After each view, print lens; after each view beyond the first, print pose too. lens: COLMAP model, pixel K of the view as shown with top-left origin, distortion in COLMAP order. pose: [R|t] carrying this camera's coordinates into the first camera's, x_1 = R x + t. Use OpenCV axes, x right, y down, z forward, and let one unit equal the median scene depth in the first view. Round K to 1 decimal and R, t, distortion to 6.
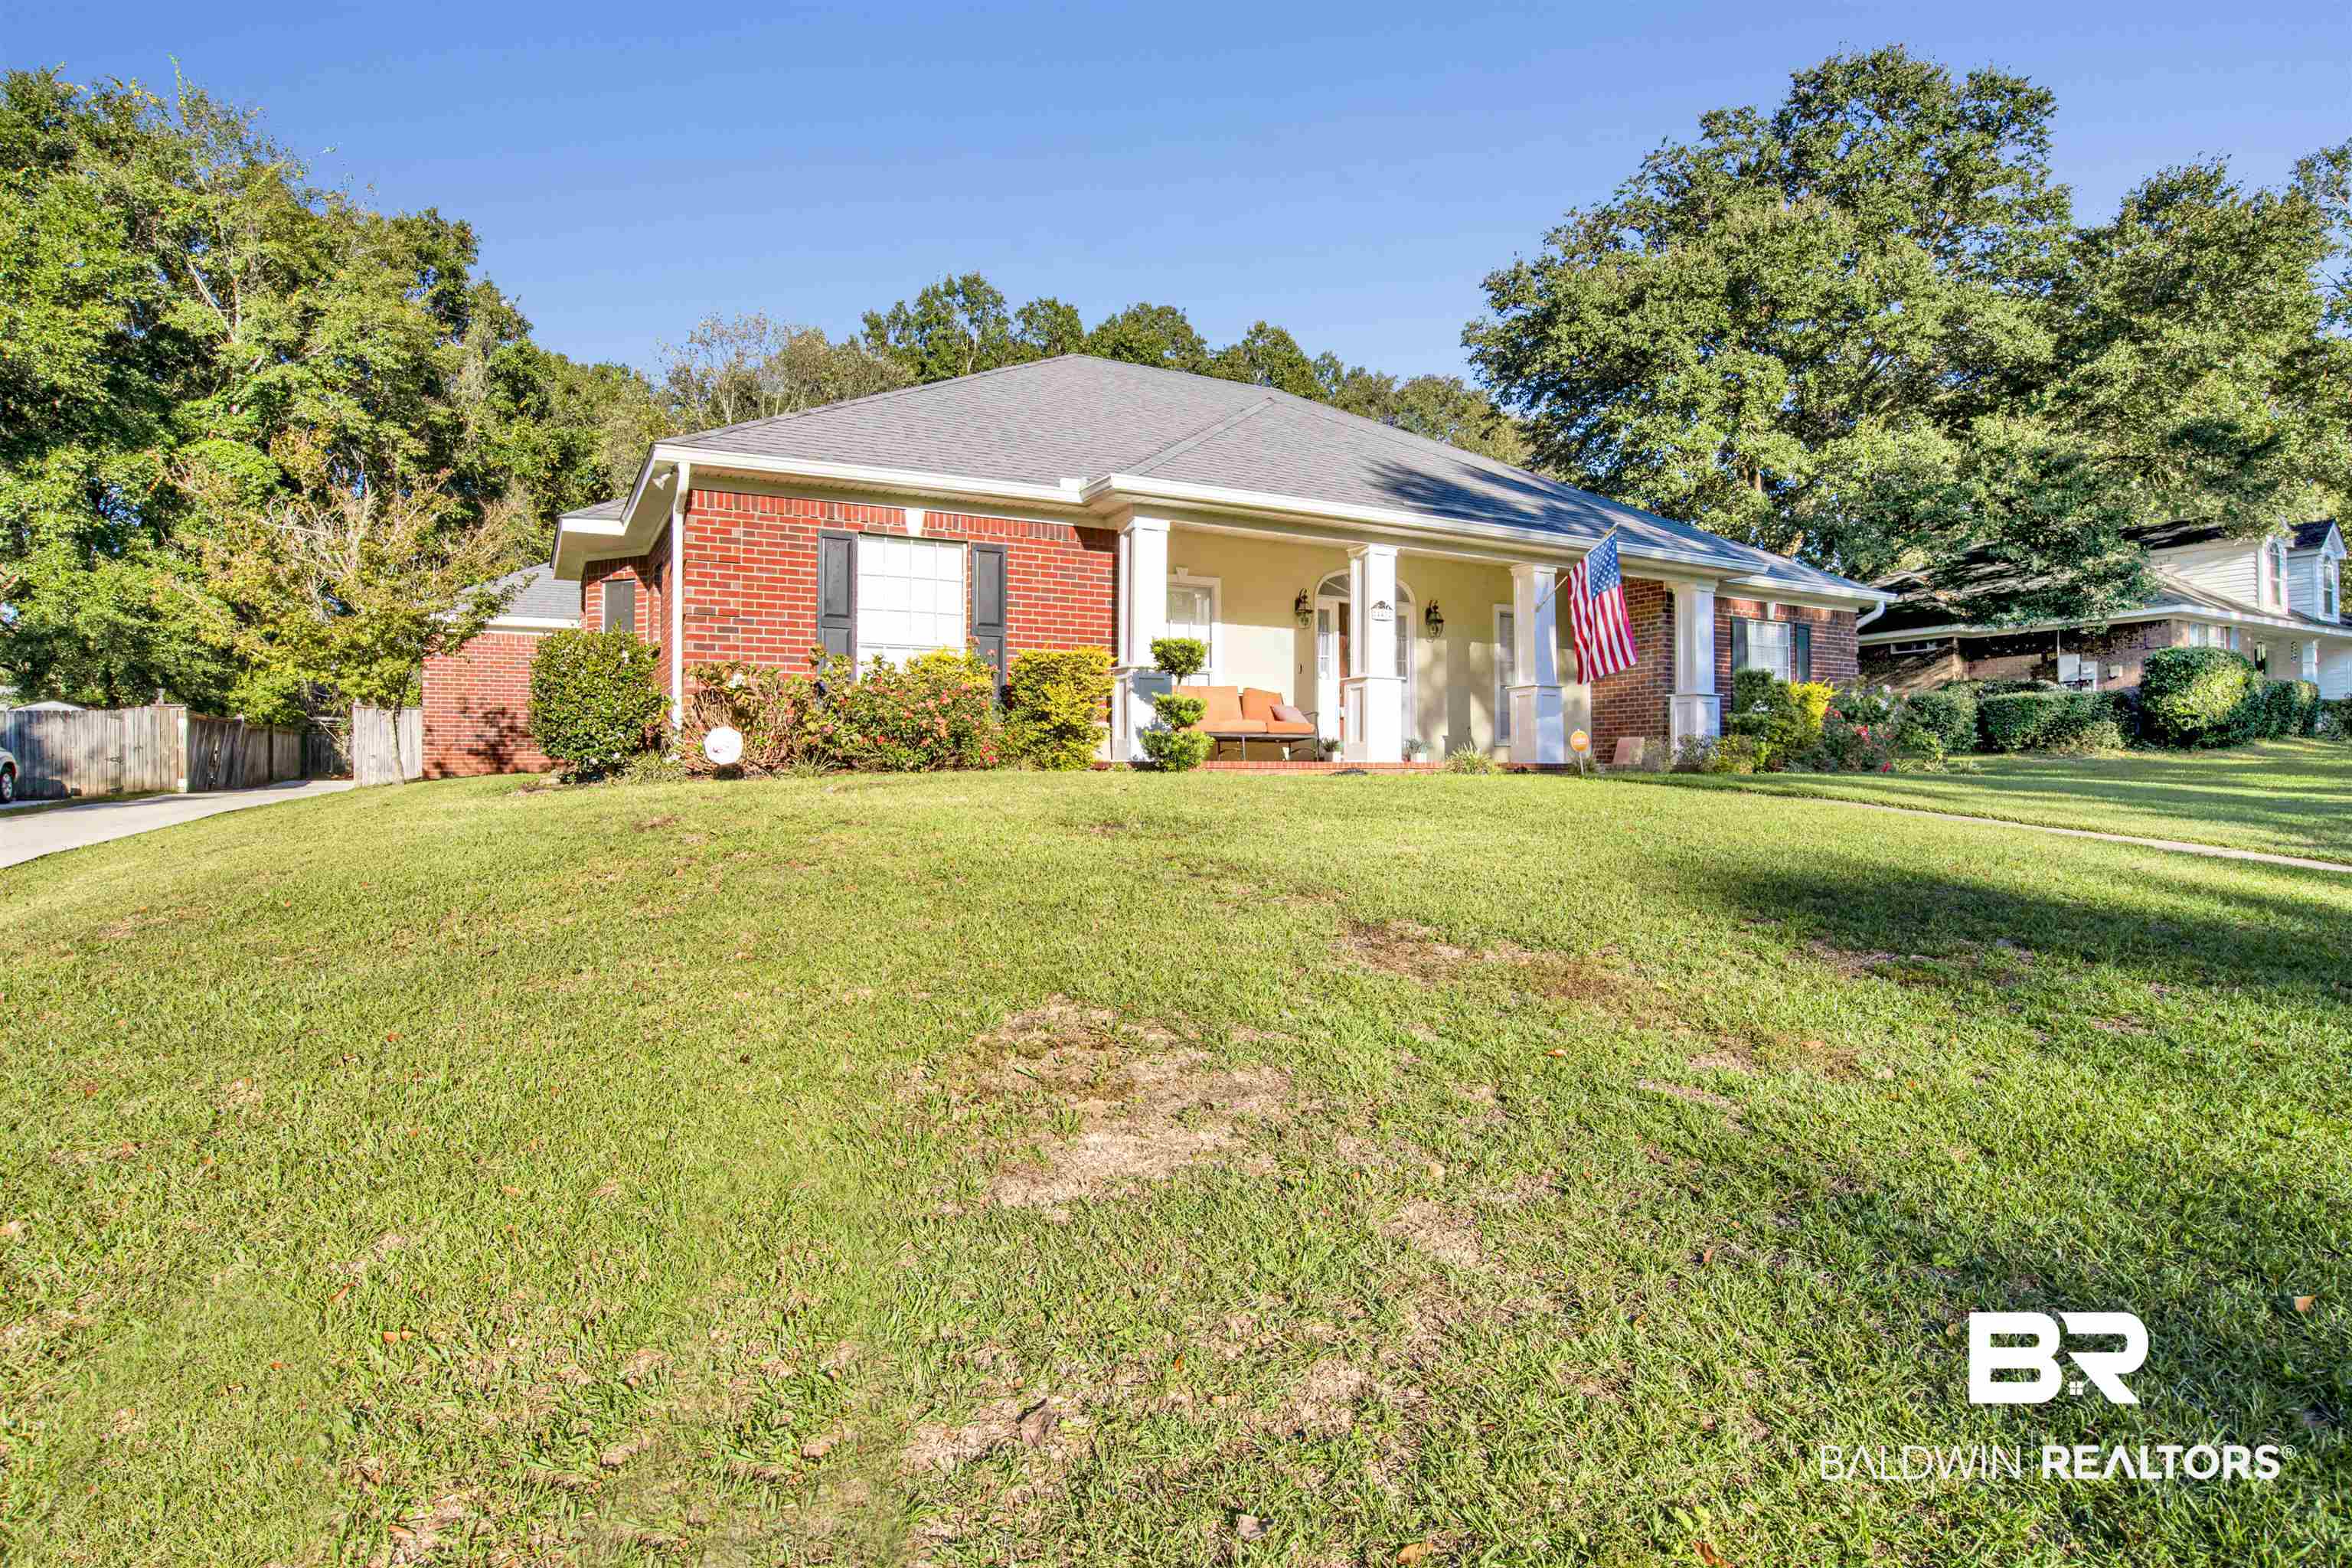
lens RADIAL K [[1275.2, 0, 1188.5], [0, 1275.2, 777.8], [0, 0, 1]] dist [-0.050298, 0.013827]
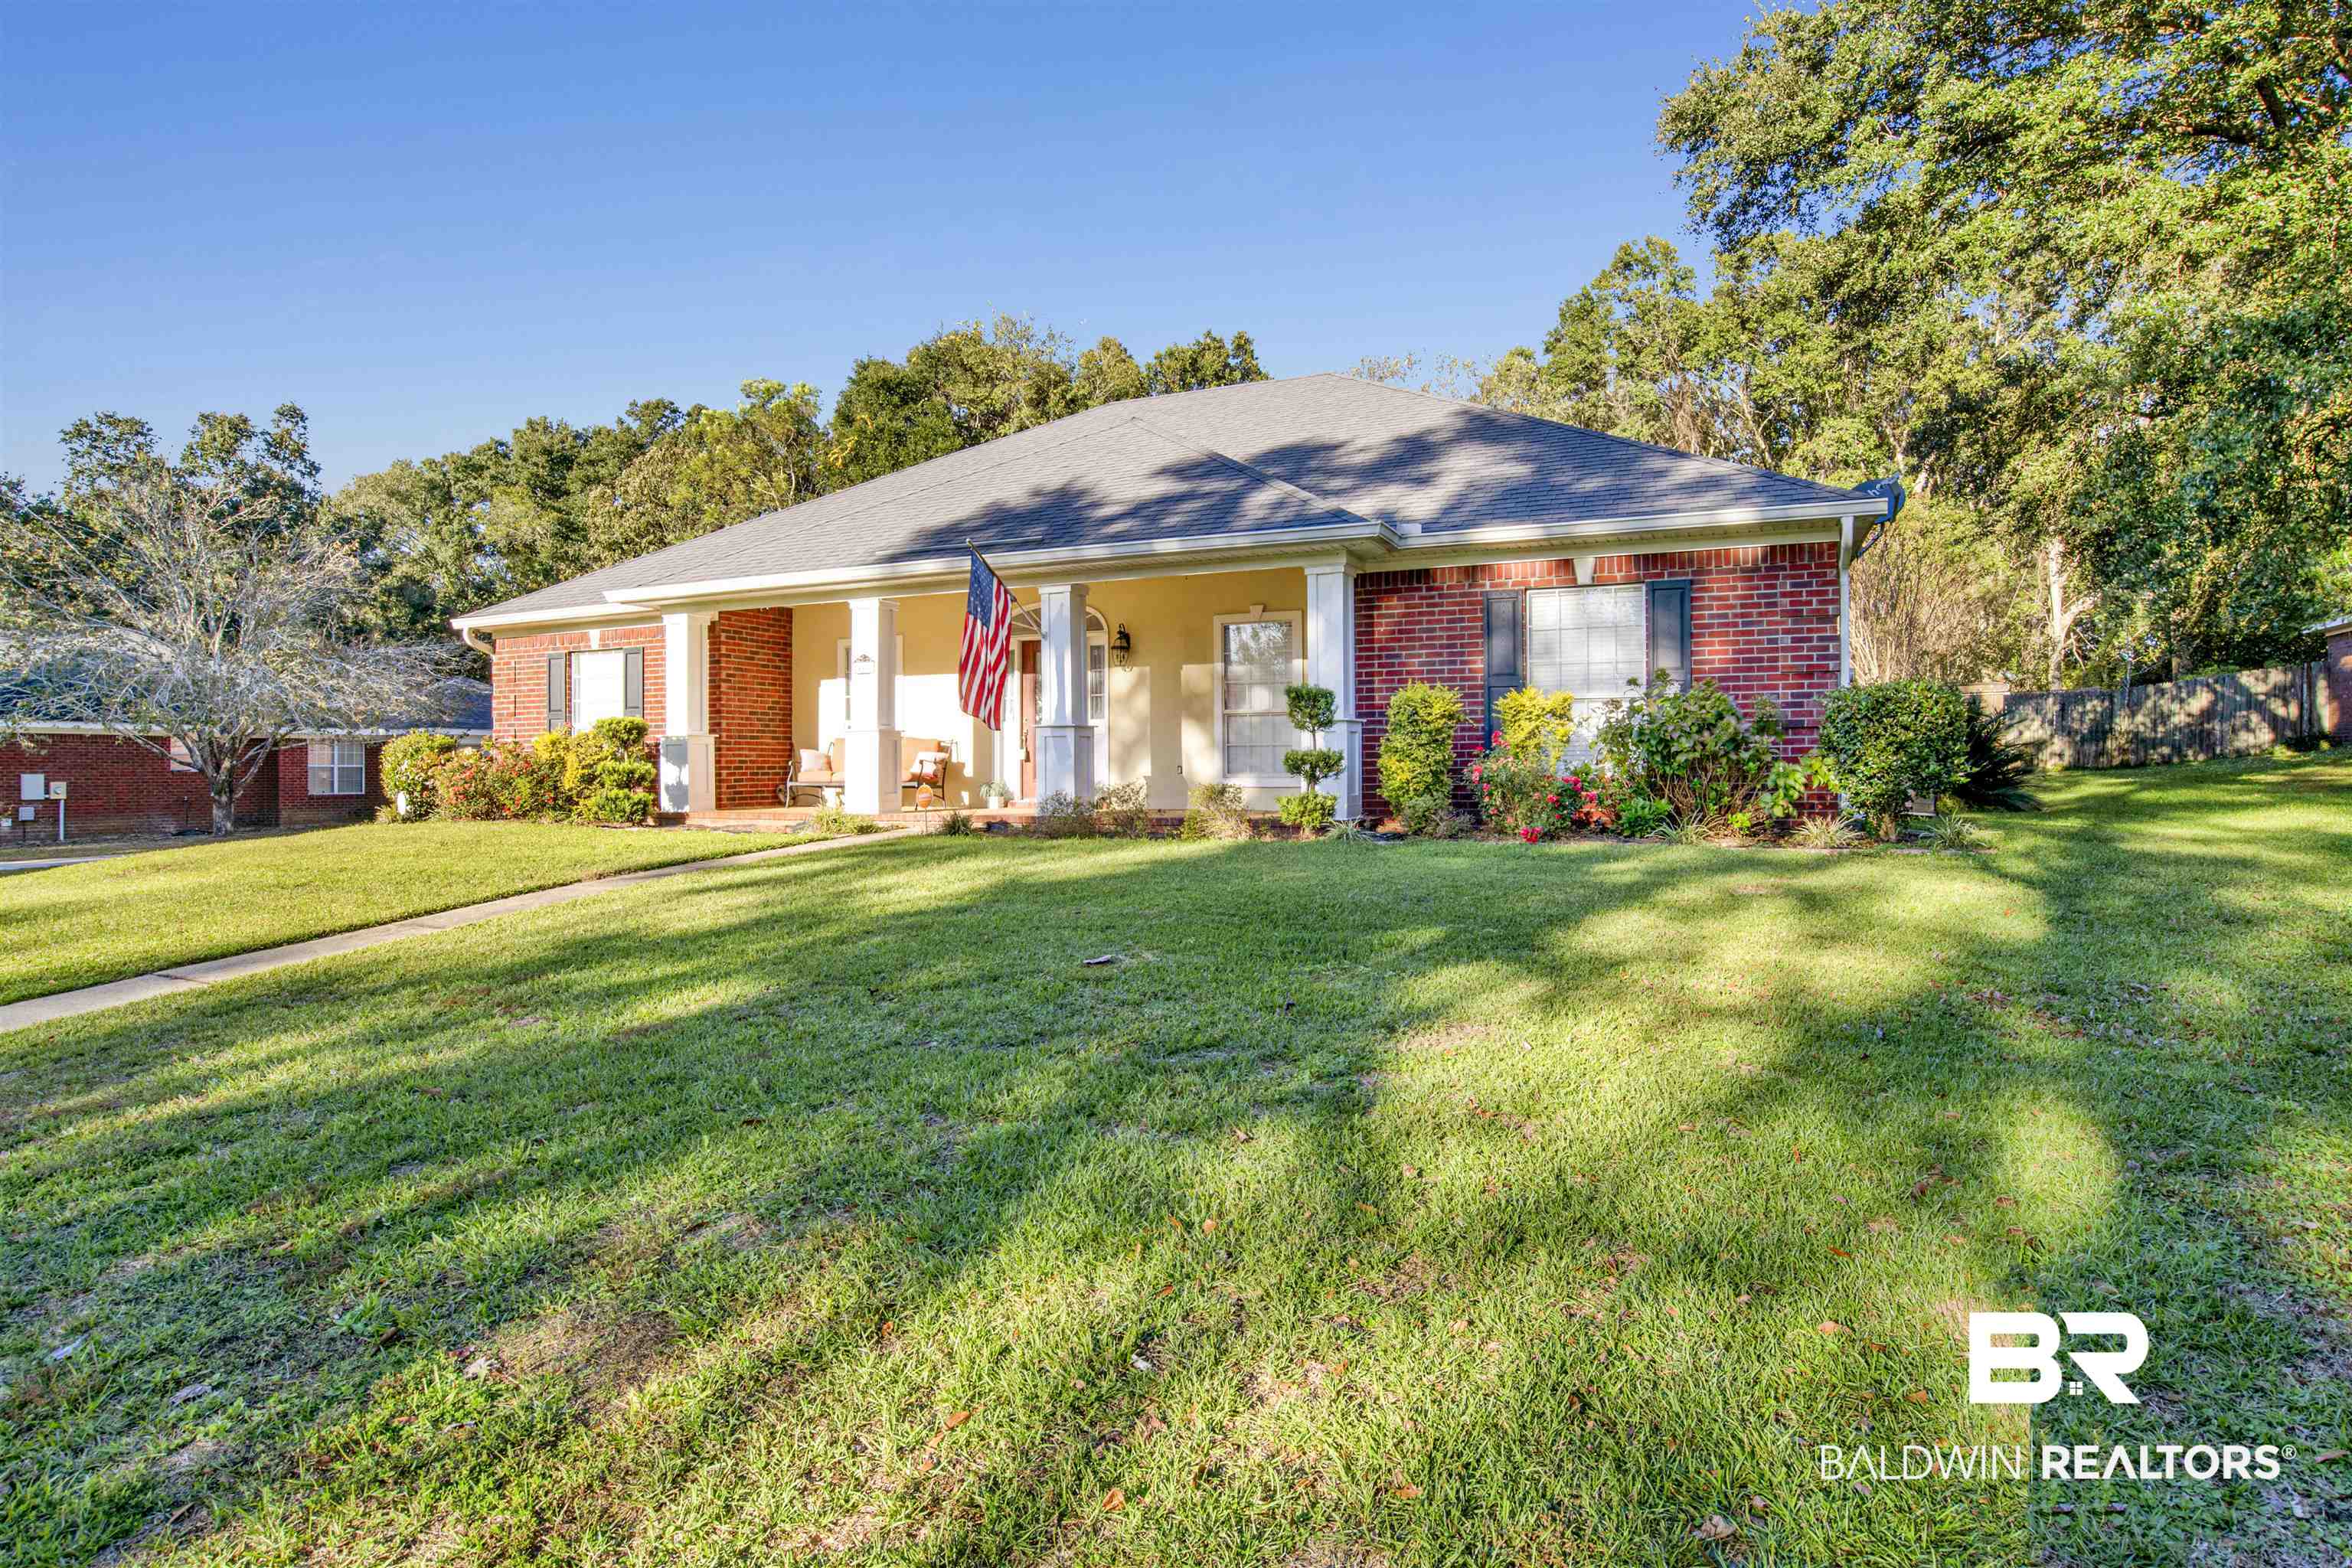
lens RADIAL K [[1250.3, 0, 1203.6], [0, 1250.3, 779.9], [0, 0, 1]] dist [-0.058824, 0.016327]
pose [[0.599640, 0.005205, -0.800253, 0.969462], [0.010845, 0.999834, 0.014630, -0.044483], [0.800197, -0.017452, 0.599484, 0.544433]]
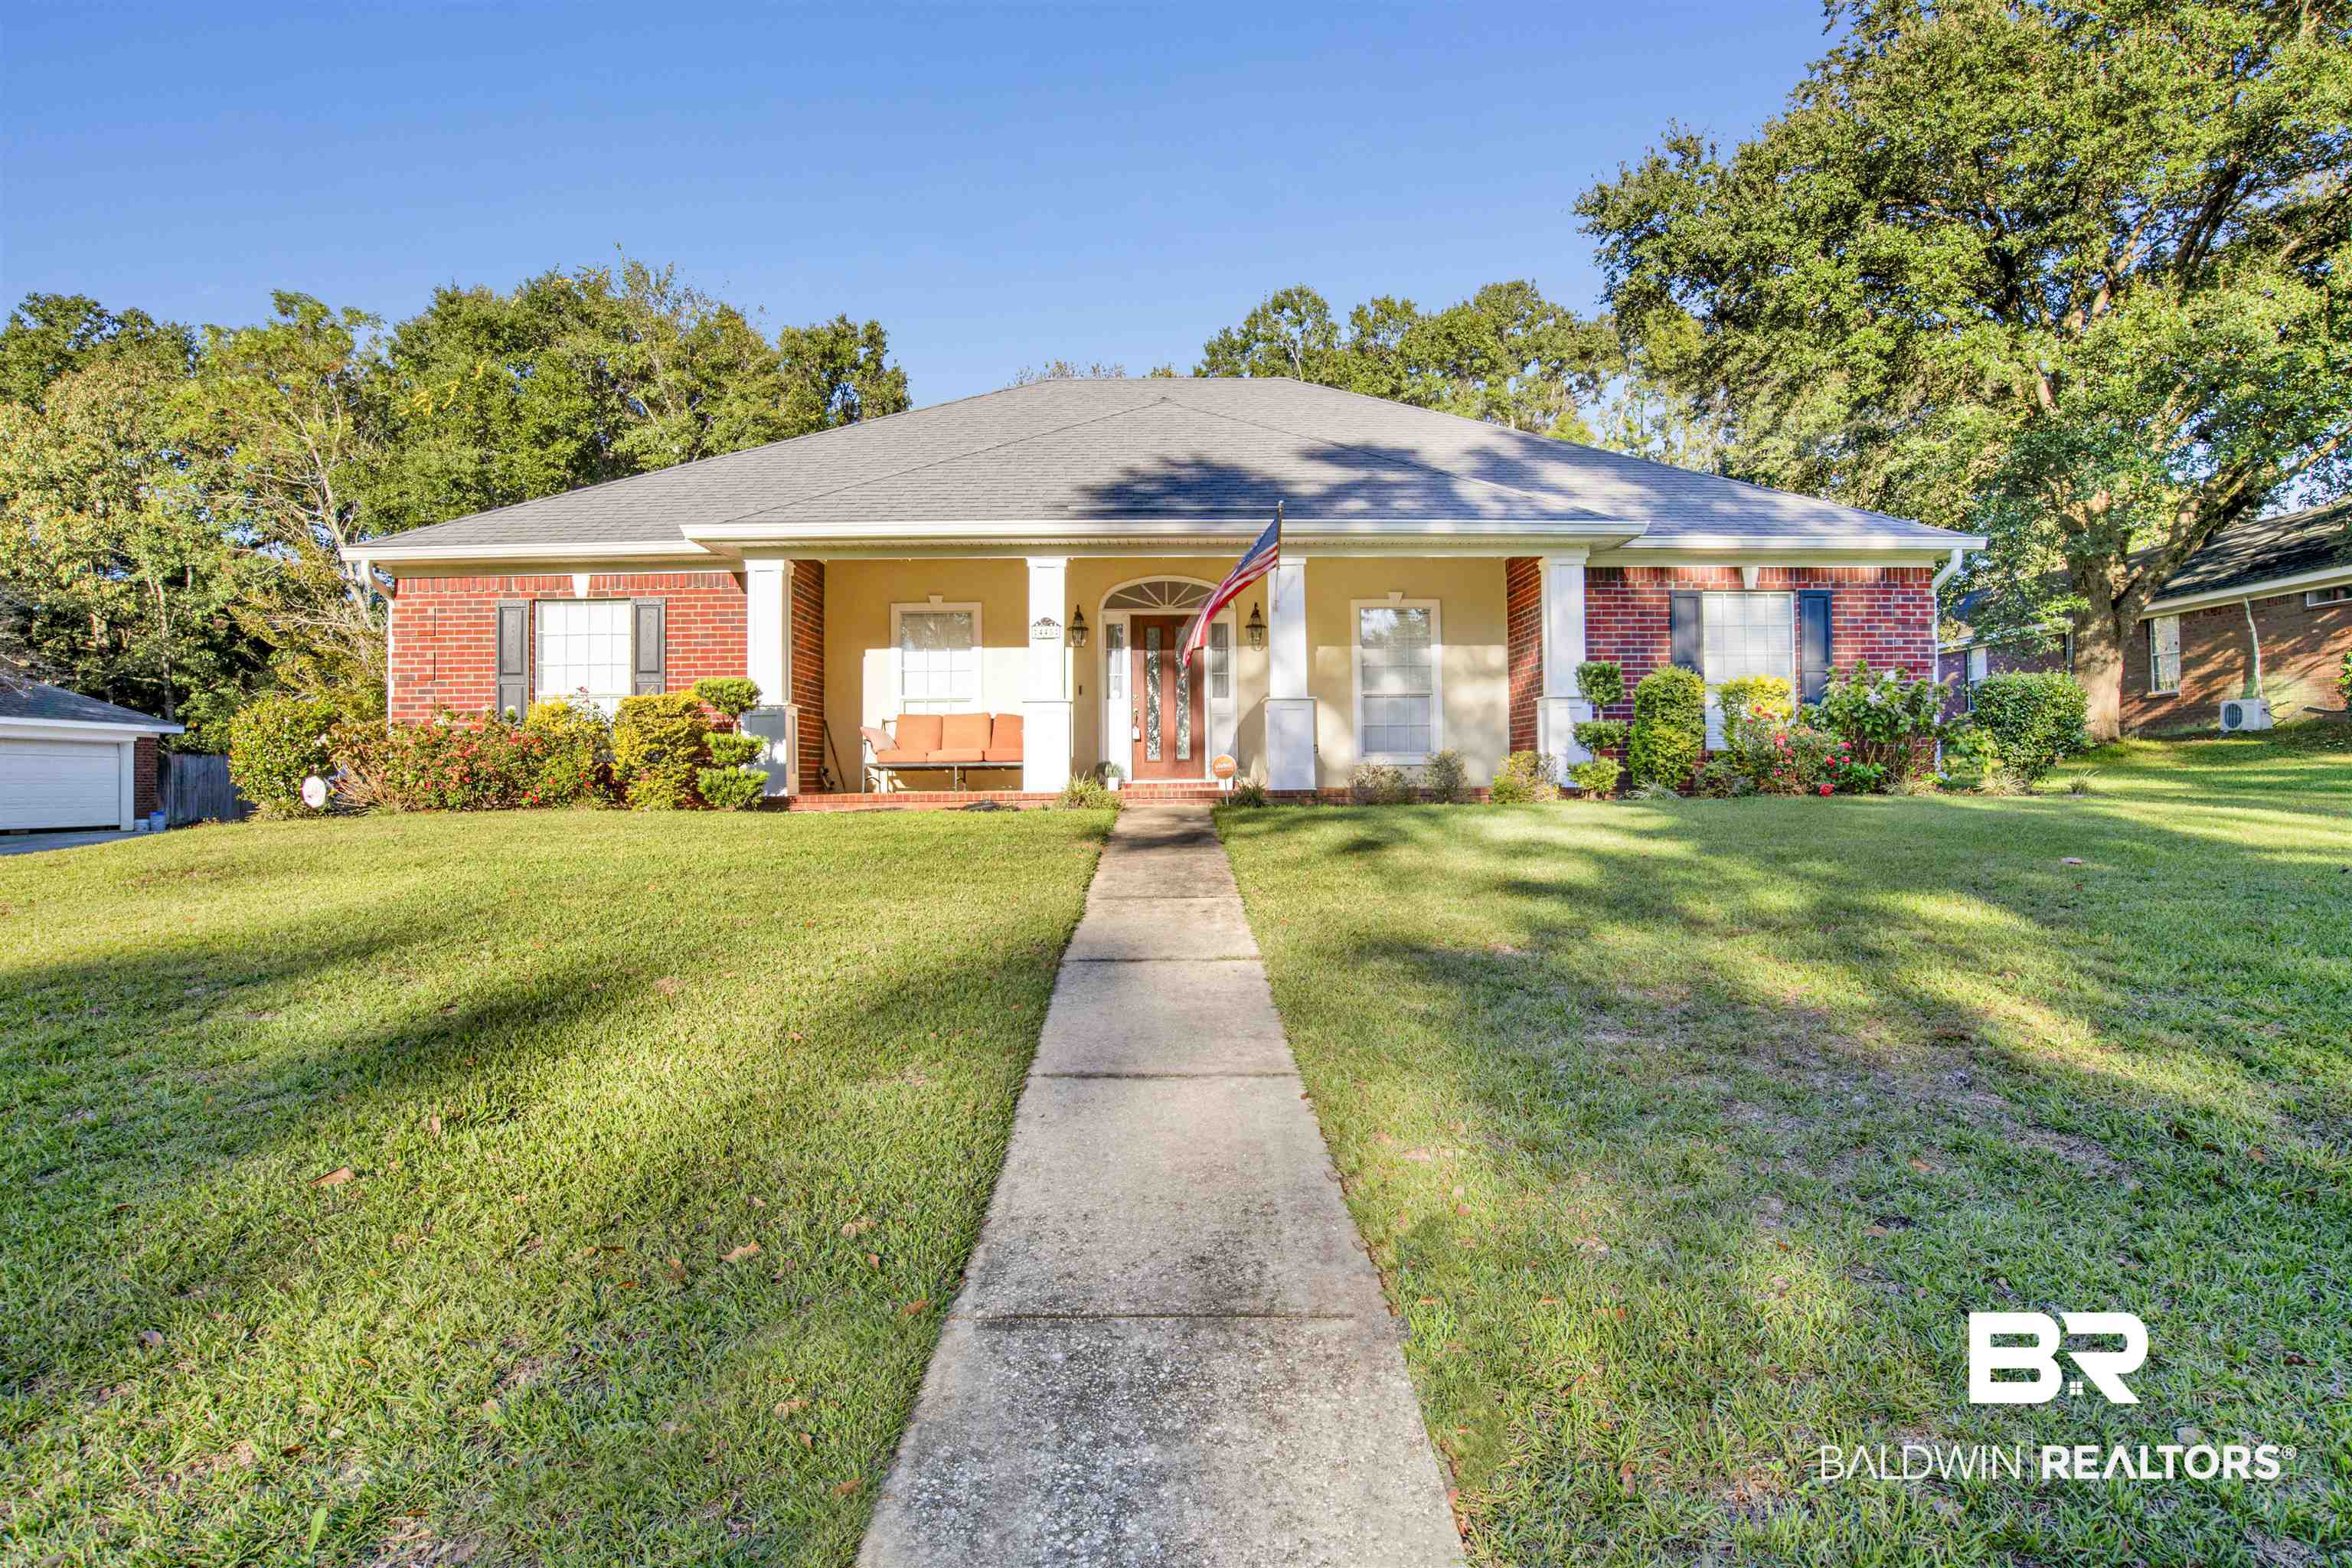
lens RADIAL K [[1275.2, 0, 1188.5], [0, 1275.2, 777.8], [0, 0, 1]] dist [-0.050298, 0.013827]
pose [[0.883234, -0.011729, -0.468786, 0.593940], [0.011225, 0.999930, -0.003870, -0.015230], [0.468798, -0.001844, 0.883303, 0.199815]]
